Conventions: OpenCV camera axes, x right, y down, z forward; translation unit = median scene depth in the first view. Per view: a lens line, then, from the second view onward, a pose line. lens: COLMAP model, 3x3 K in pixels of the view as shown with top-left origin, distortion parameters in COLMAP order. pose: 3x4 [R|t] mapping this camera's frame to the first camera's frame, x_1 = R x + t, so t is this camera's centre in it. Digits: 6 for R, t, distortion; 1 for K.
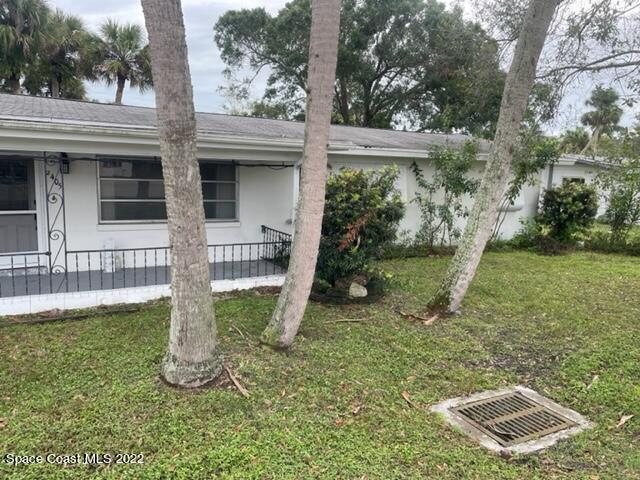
lens RADIAL K [[483.1, 0, 320.2], [0, 483.1, 240.2], [0, 0, 1]] dist [0.034919, -0.042251]
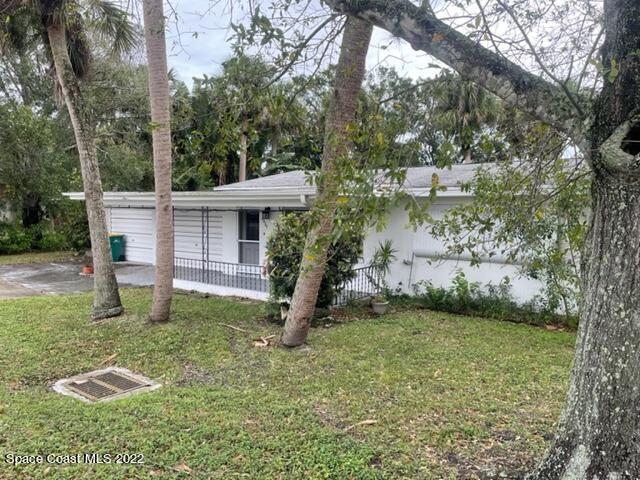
lens RADIAL K [[483.1, 0, 320.2], [0, 483.1, 240.5], [0, 0, 1]] dist [0.034919, -0.042251]
pose [[0.410693, 0.024686, -0.911439, 1.743342], [-0.122096, 0.992119, -0.028145, -0.073277], [0.903562, 0.122842, 0.410470, 0.860596]]
